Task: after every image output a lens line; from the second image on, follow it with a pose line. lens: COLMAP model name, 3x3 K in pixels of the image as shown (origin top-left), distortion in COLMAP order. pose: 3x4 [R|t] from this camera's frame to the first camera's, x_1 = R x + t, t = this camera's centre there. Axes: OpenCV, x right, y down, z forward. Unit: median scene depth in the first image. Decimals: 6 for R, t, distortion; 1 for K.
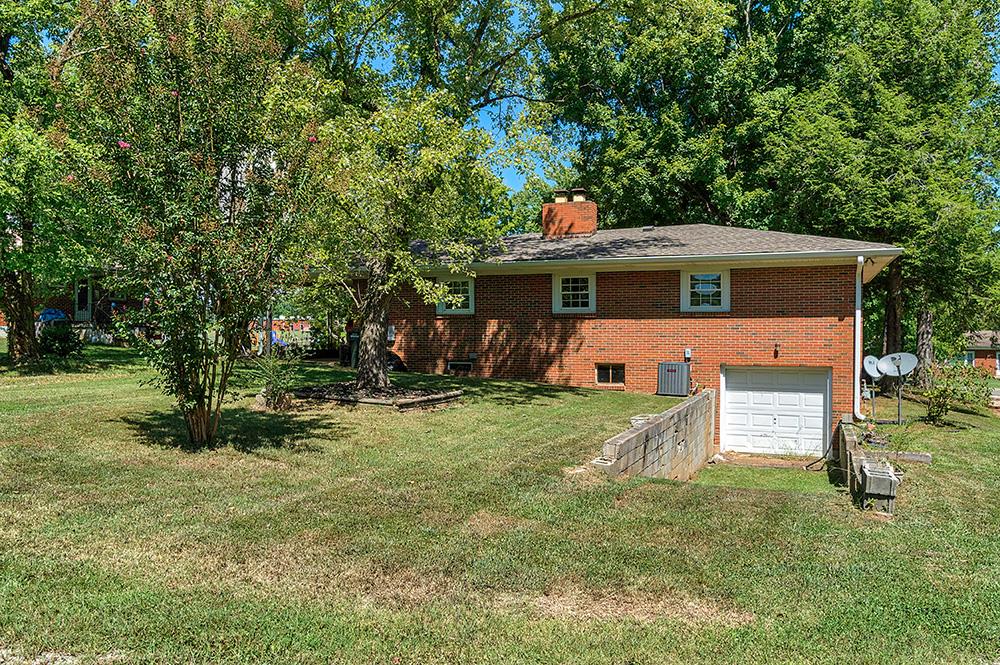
lens RADIAL K [[553.0, 0, 500.6], [0, 553.0, 325.2], [0, 0, 1]] dist [0.002535, 0.001835]
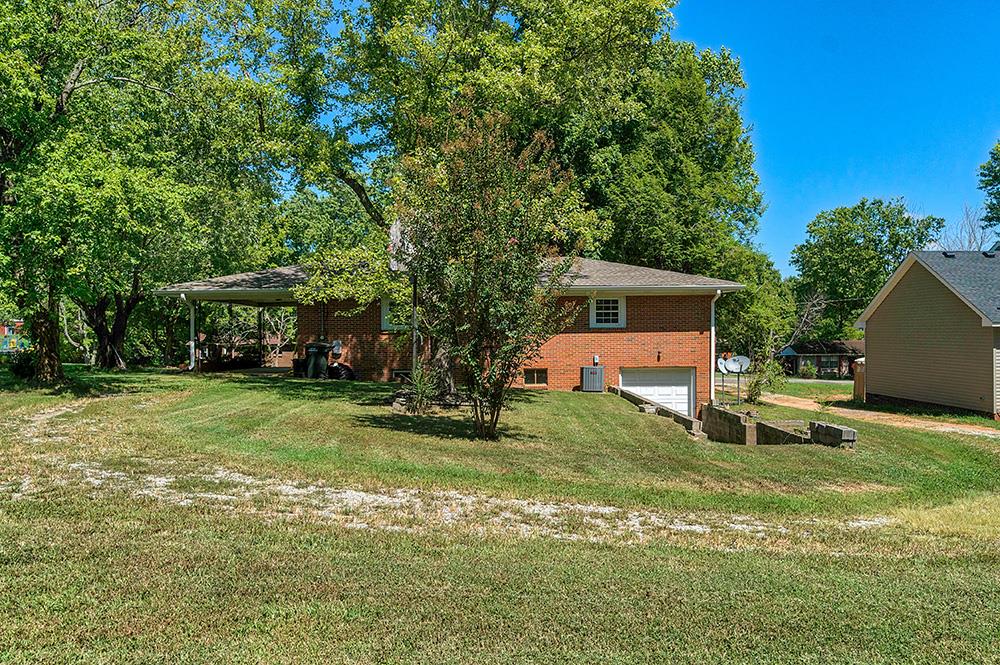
lens RADIAL K [[487.1, 0, 499.4], [0, 487.1, 339.0], [0, 0, 1]] dist [0.001011, -0.001688]
pose [[0.962508, -0.011252, 0.271021, -0.183858], [0.008536, 0.999901, 0.011196, -0.011966], [-0.271120, -0.008463, 0.962508, -0.050530]]
